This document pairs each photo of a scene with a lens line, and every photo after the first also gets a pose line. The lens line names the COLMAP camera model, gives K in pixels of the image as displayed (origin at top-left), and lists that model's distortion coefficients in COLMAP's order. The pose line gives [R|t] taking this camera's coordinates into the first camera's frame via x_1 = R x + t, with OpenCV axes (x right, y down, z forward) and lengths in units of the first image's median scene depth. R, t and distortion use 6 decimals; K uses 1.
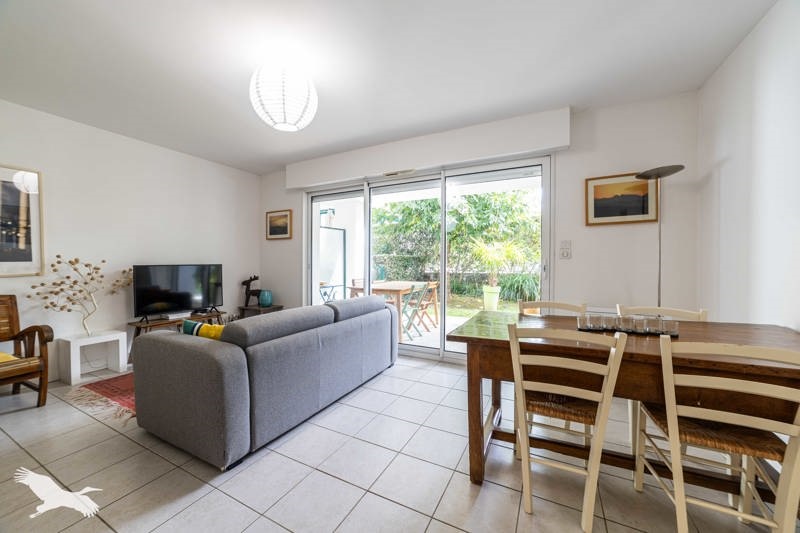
lens RADIAL K [[302.7, 0, 400.1], [0, 302.7, 265.5], [0, 0, 1]] dist [-0.000883, -0.000051]
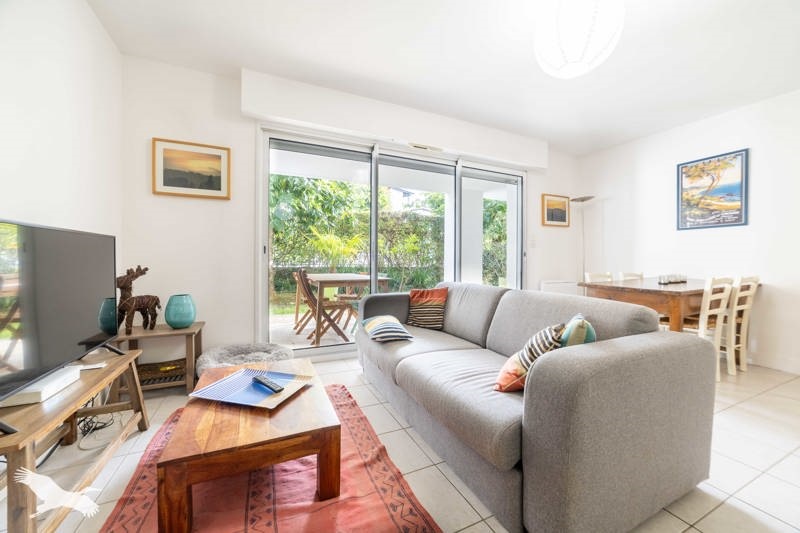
lens RADIAL K [[302.7, 0, 401.7], [0, 302.7, 264.1], [0, 0, 1]] dist [-0.000883, -0.000051]
pose [[0.614332, -0.004382, 0.789035, -0.607610], [0.004729, 0.999987, 0.001872, 0.031278], [-0.789033, 0.002581, 0.614345, 0.397844]]
